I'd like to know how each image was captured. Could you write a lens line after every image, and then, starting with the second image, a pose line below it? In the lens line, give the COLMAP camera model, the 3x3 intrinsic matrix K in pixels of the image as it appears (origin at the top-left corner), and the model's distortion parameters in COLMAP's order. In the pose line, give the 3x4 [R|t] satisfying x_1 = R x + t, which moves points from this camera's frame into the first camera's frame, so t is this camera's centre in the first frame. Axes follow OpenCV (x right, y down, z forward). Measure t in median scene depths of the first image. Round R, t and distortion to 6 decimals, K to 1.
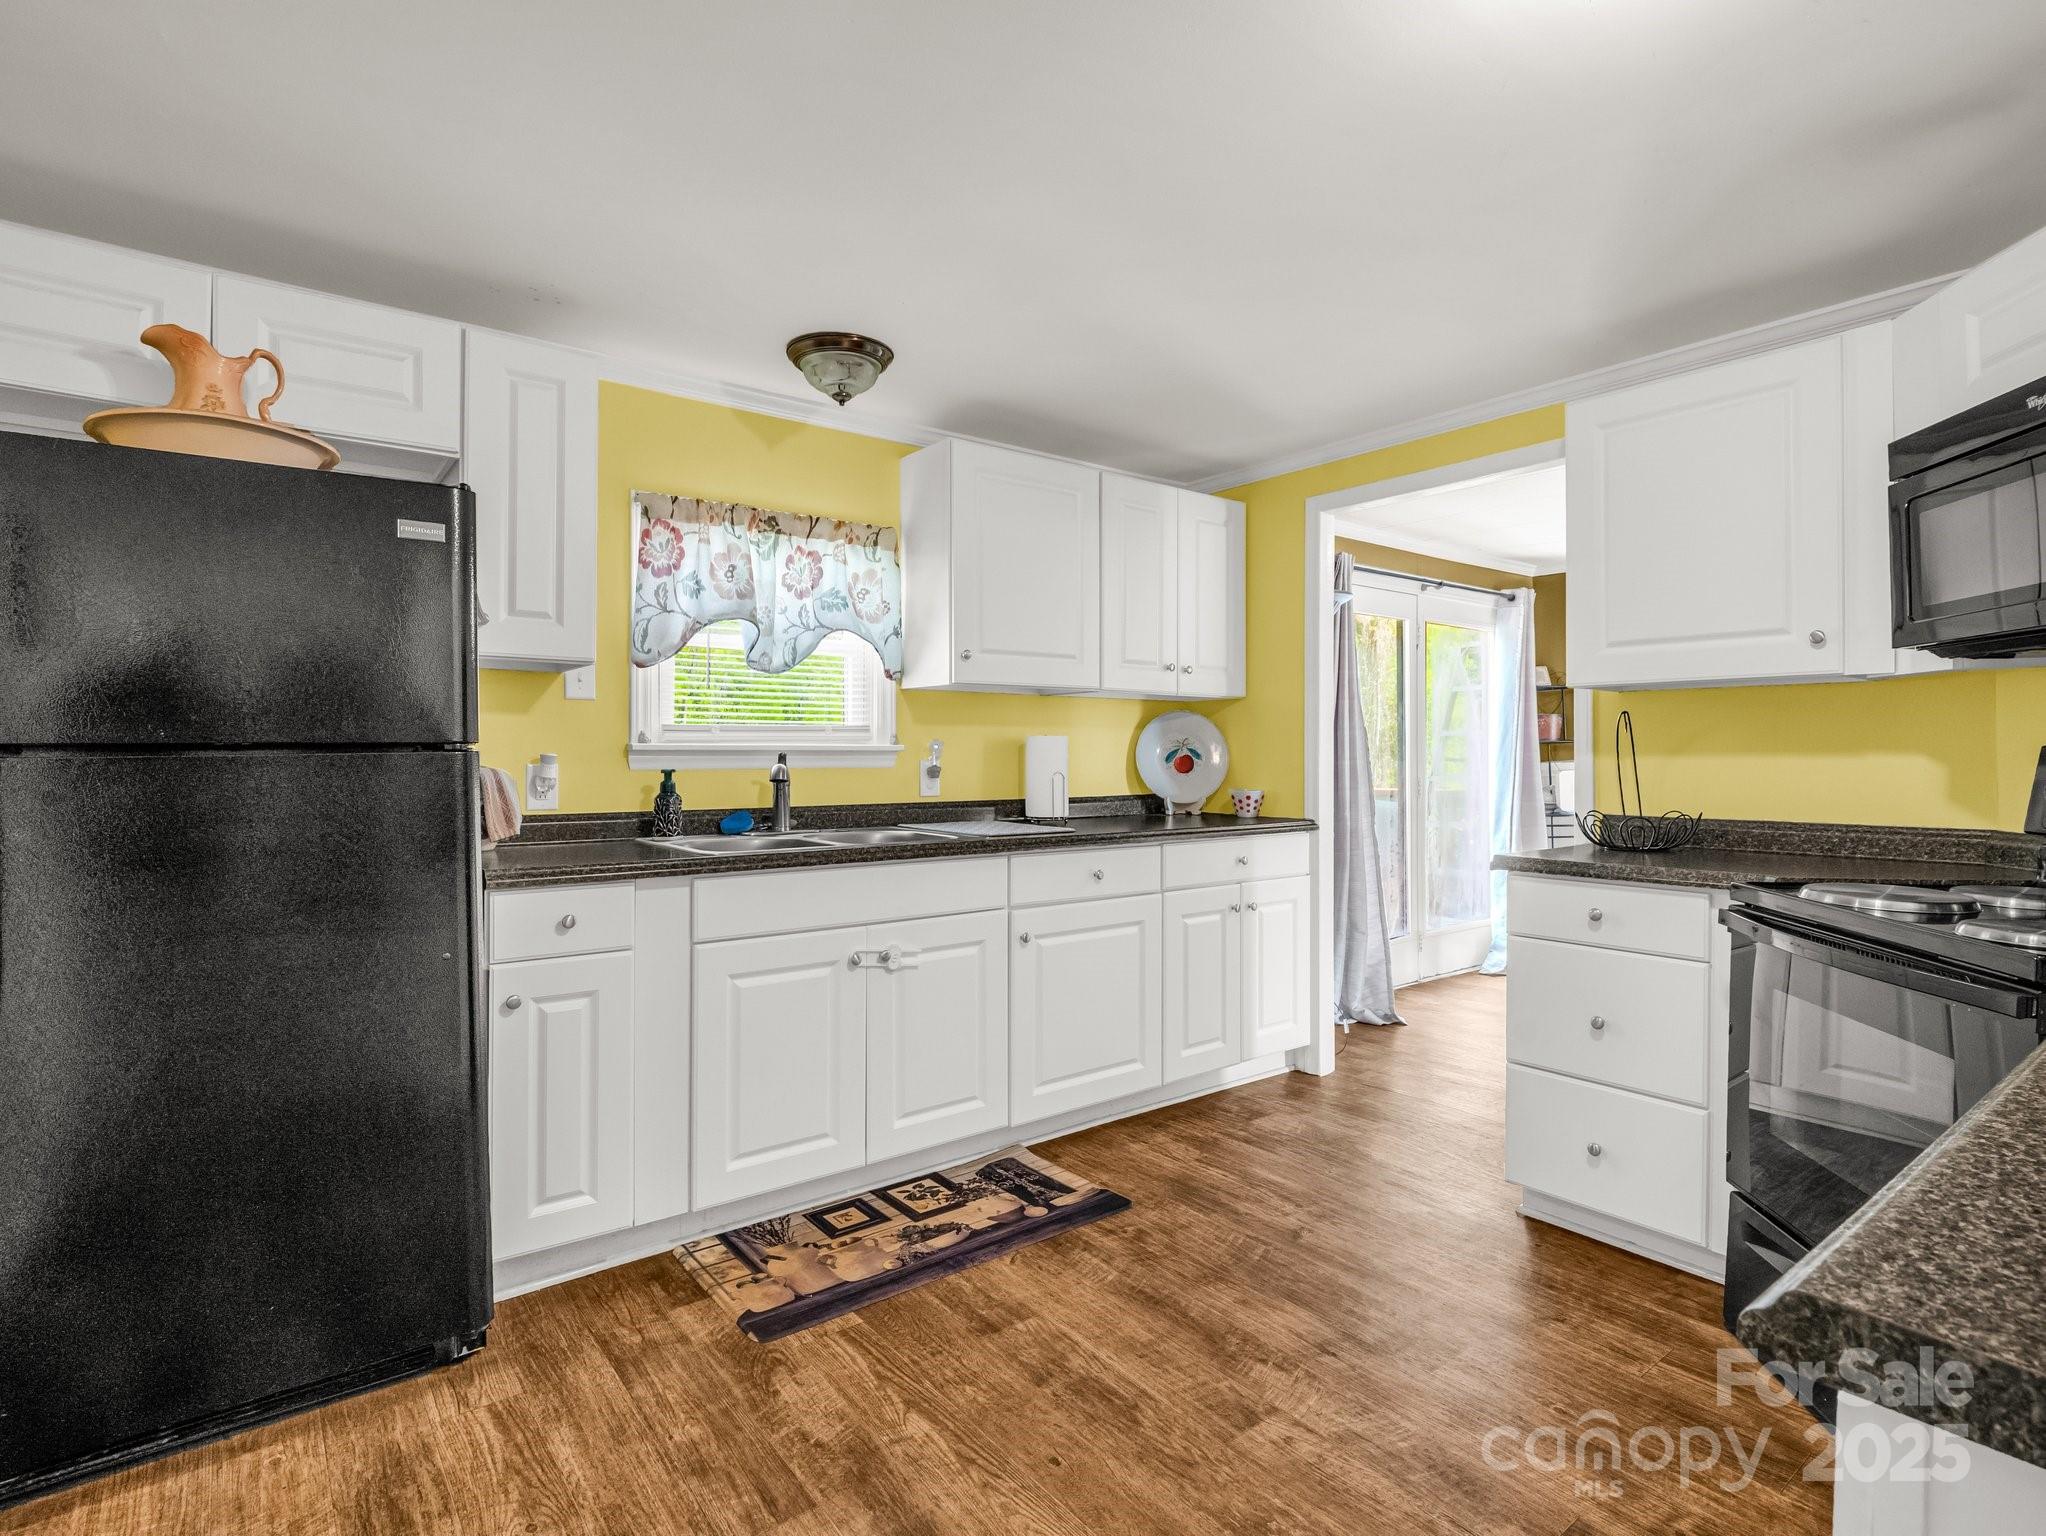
lens RADIAL K [[1043.8, 0, 1010.8], [0, 1043.8, 751.8], [0, 0, 1]] dist [-0.008281, 0.001209]
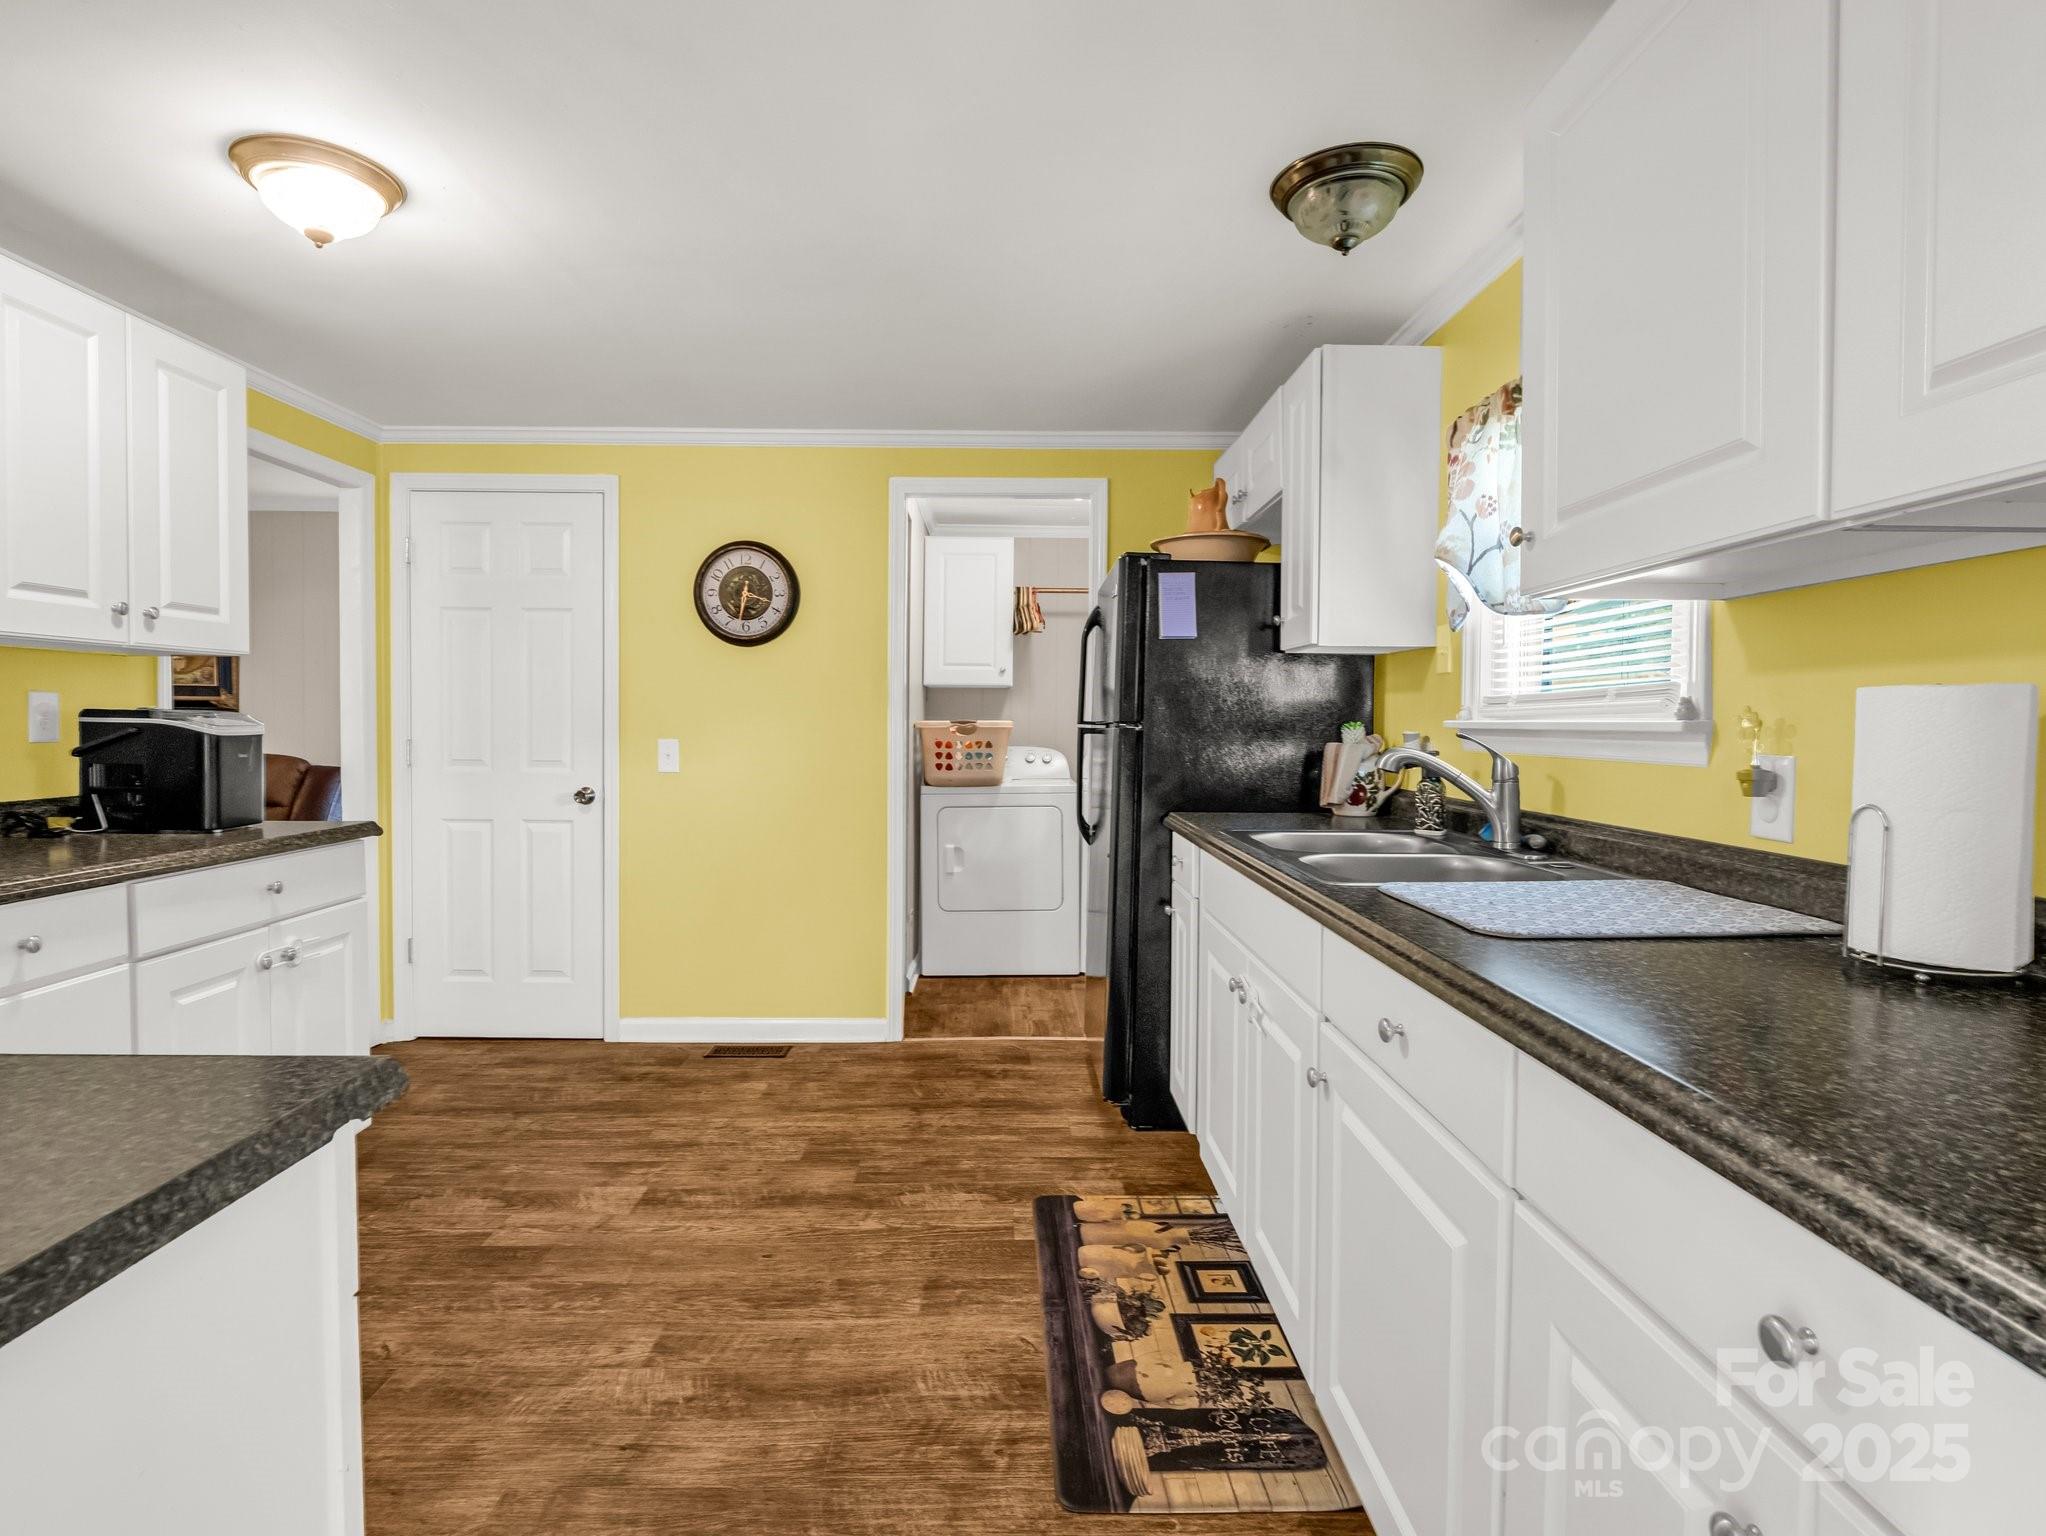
lens RADIAL K [[1043.8, 0, 1010.8], [0, 1043.8, 751.8], [0, 0, 1]] dist [-0.008281, 0.001209]
pose [[-0.594866, 0.021536, -0.803536, 0.669818], [-0.004994, 0.999523, 0.030486, -0.007754], [0.803809, 0.022148, -0.594474, 1.480309]]
